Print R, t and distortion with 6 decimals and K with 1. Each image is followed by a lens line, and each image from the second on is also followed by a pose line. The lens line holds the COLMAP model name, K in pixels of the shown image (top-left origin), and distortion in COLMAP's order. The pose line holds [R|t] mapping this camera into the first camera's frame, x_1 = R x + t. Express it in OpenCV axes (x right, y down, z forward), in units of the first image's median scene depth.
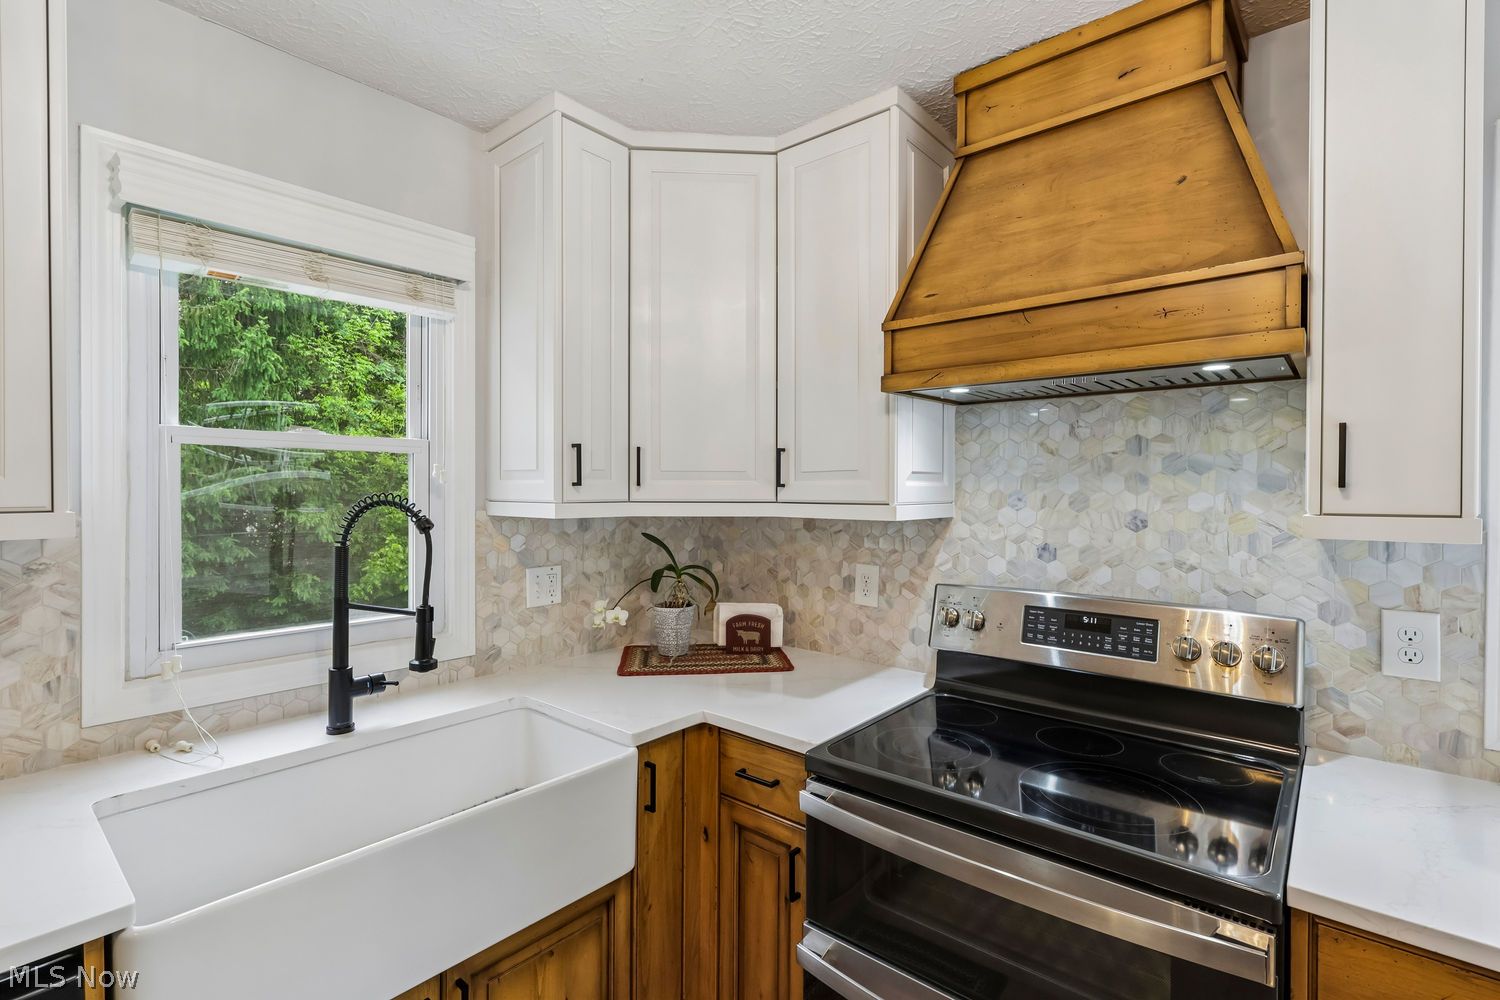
lens RADIAL K [[692.2, 0, 754.5], [0, 692.2, 495.4], [0, 0, 1]] dist [-0.002601, 0.001417]
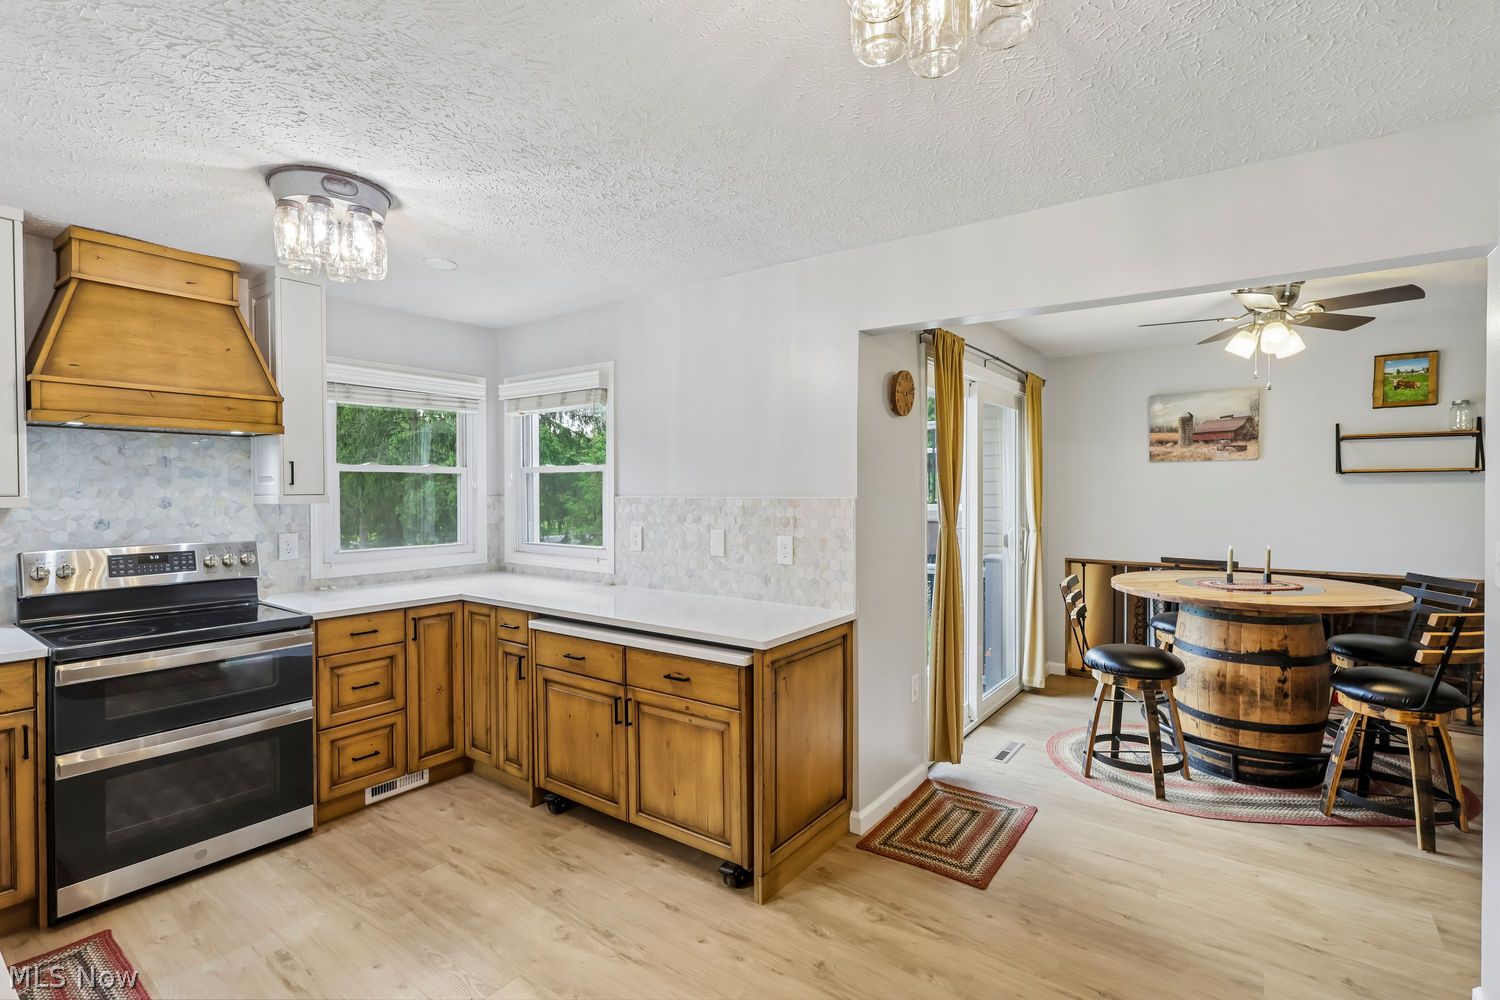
lens RADIAL K [[692.2, 0, 746.7], [0, 692.2, 498.6], [0, 0, 1]] dist [-0.002601, 0.001417]
pose [[-0.067005, -0.019677, 0.997559, -1.416265], [0.008649, 0.999757, 0.020301, 0.001485], [-0.997715, 0.009988, -0.066819, -0.434562]]
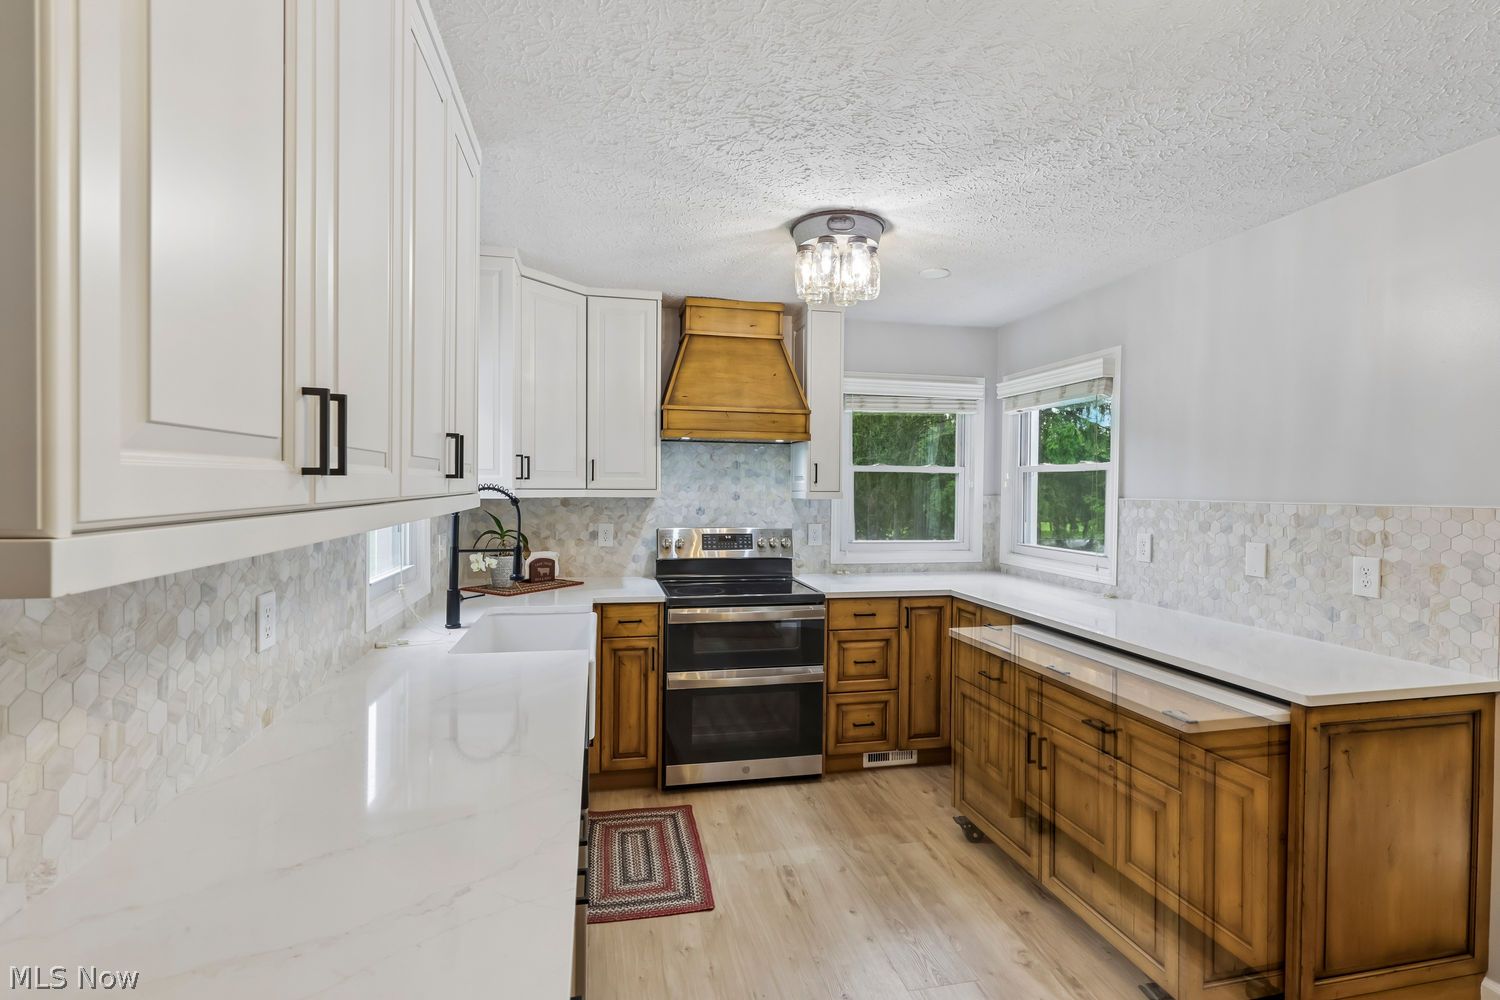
lens RADIAL K [[692.2, 0, 751.1], [0, 692.2, 498.5], [0, 0, 1]] dist [-0.002601, 0.001417]
pose [[0.606532, -0.013625, 0.794943, -1.369502], [-0.000708, 0.999843, 0.017677, 0.002263], [-0.795059, -0.011284, 0.606427, -0.524729]]
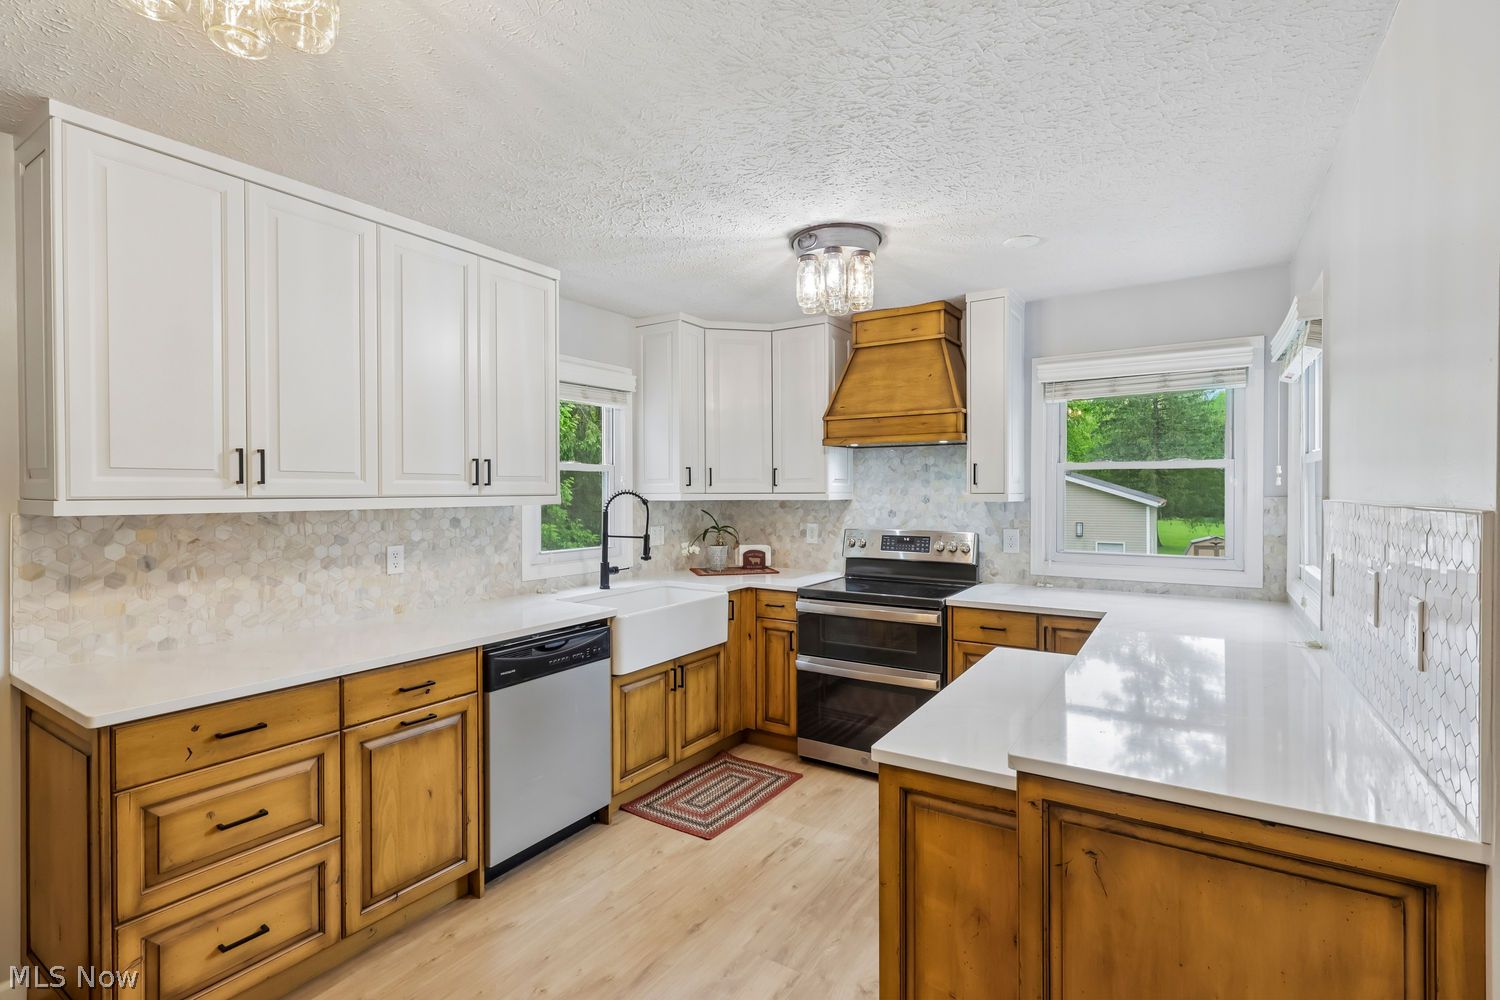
lens RADIAL K [[692.2, 0, 751.6], [0, 692.2, 496.1], [0, 0, 1]] dist [-0.002601, 0.001417]
pose [[0.991425, -0.008218, 0.130418, -0.376267], [0.008390, 0.999965, -0.000764, 0.023757], [-0.130407, 0.001852, 0.991459, -1.349908]]
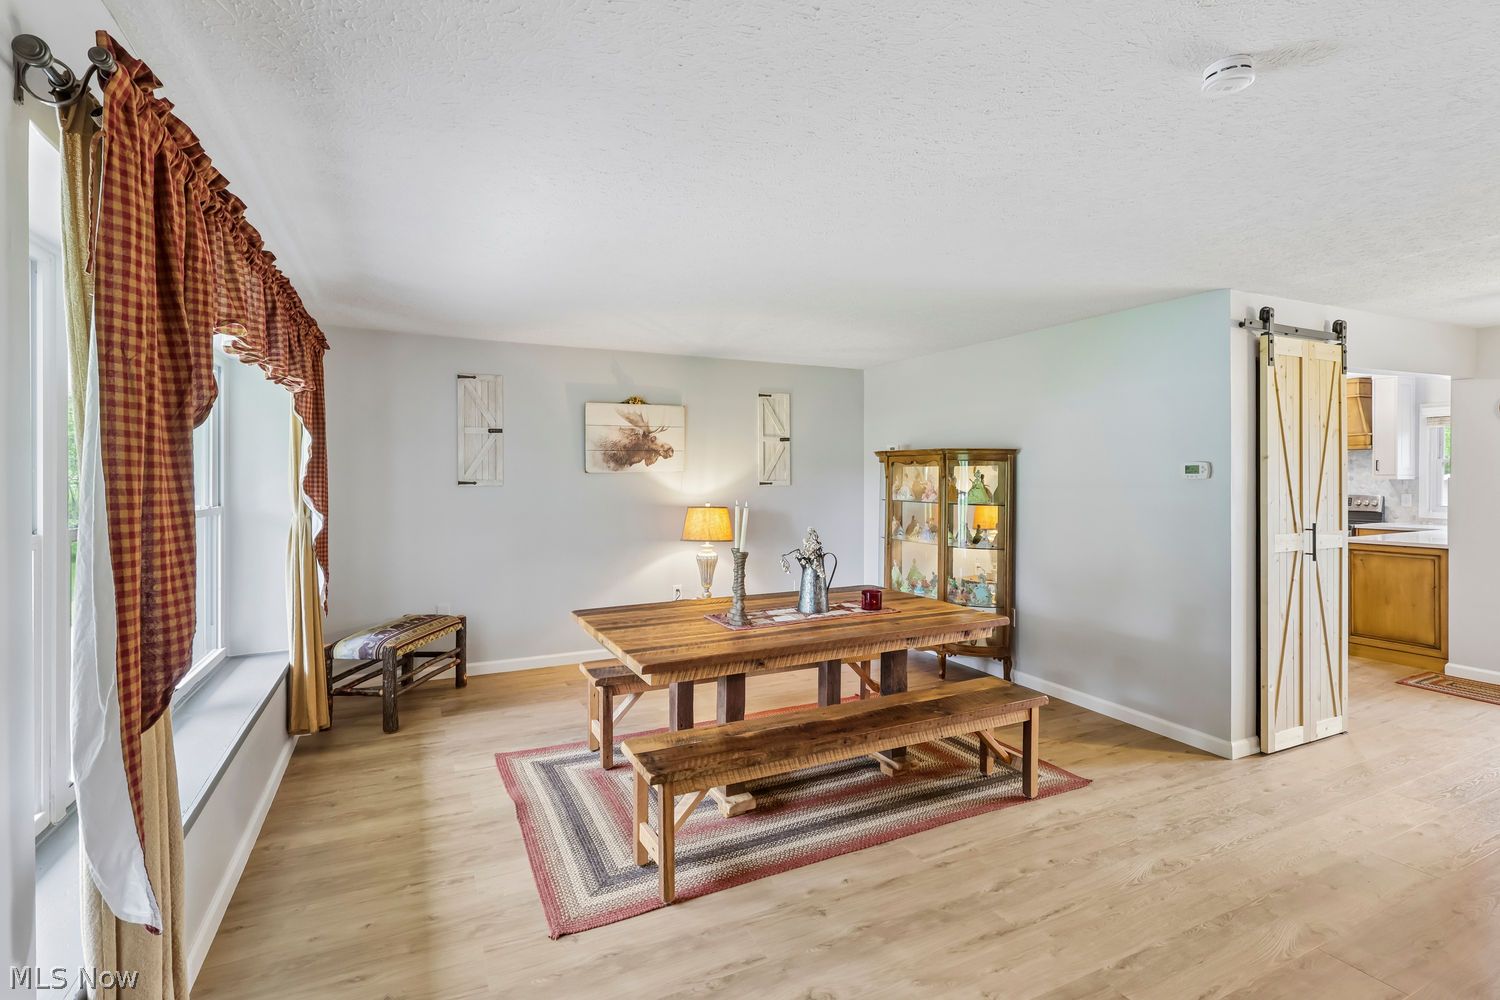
lens RADIAL K [[692.2, 0, 745.8], [0, 692.2, 478.7], [0, 0, 1]] dist [-0.002601, 0.001417]
pose [[0.910910, -0.007426, -0.412538, -1.223223], [0.006349, 0.999972, -0.003983, 0.033864], [0.412556, 0.001009, 0.910932, -4.893908]]
